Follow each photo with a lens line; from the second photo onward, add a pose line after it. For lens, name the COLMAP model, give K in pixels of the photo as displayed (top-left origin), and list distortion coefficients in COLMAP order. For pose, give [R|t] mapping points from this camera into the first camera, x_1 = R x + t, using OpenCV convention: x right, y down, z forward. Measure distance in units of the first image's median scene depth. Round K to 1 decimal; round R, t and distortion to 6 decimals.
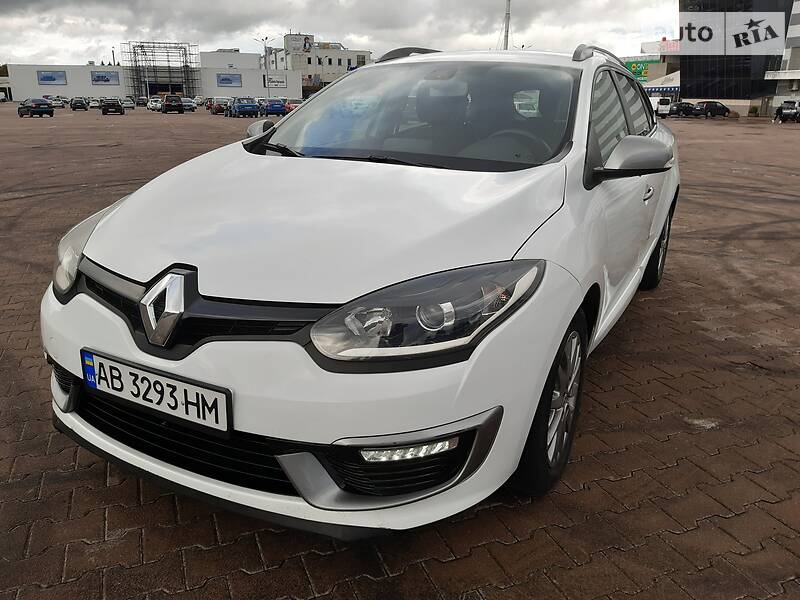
lens RADIAL K [[625.4, 0, 398.7], [0, 625.4, 299.9], [0, 0, 1]] dist [0.077139, -0.132422]
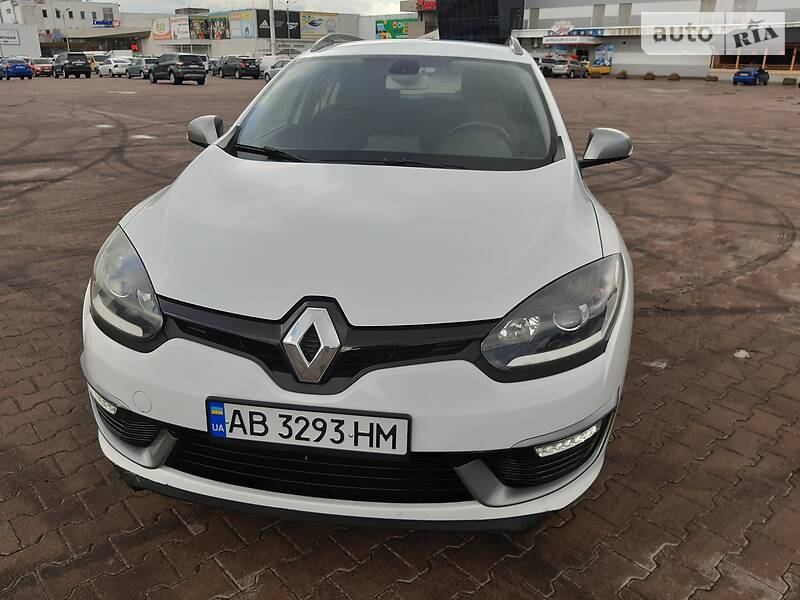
lens RADIAL K [[625.4, 0, 398.7], [0, 625.4, 299.9], [0, 0, 1]] dist [0.077139, -0.132422]
pose [[0.939372, -0.125981, 0.318919, -0.523399], [0.106210, 0.991223, 0.078717, -0.111791], [-0.326037, -0.040072, 0.944507, 0.040718]]
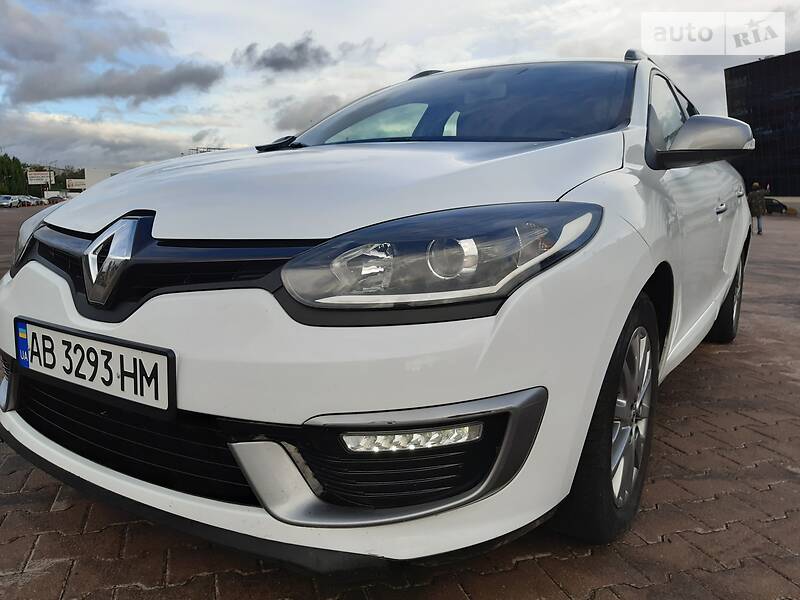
lens RADIAL K [[625.4, 0, 398.7], [0, 625.4, 299.9], [0, 0, 1]] dist [0.077139, -0.132422]
pose [[0.996747, 0.009861, -0.079983, 0.049960], [-0.021950, 0.988181, -0.151714, 0.169611], [0.077542, 0.152976, 0.985183, 0.245729]]
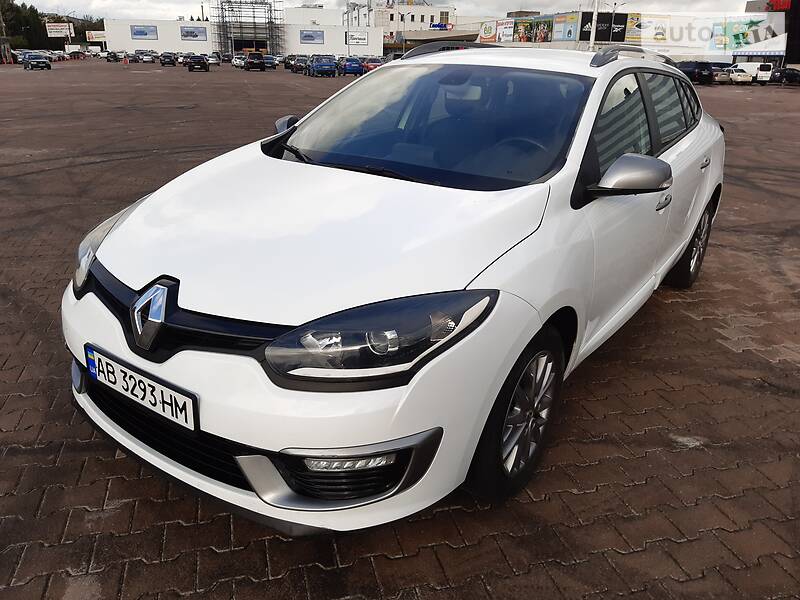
lens RADIAL K [[625.2, 0, 396.5], [0, 625.2, 297.9], [0, 0, 1]] dist [0.079466, -0.139545]
pose [[0.991842, 0.057154, -0.113939, 0.183926], [-0.050520, 0.996902, 0.060289, -0.104742], [0.117031, -0.054041, 0.991657, -0.061105]]
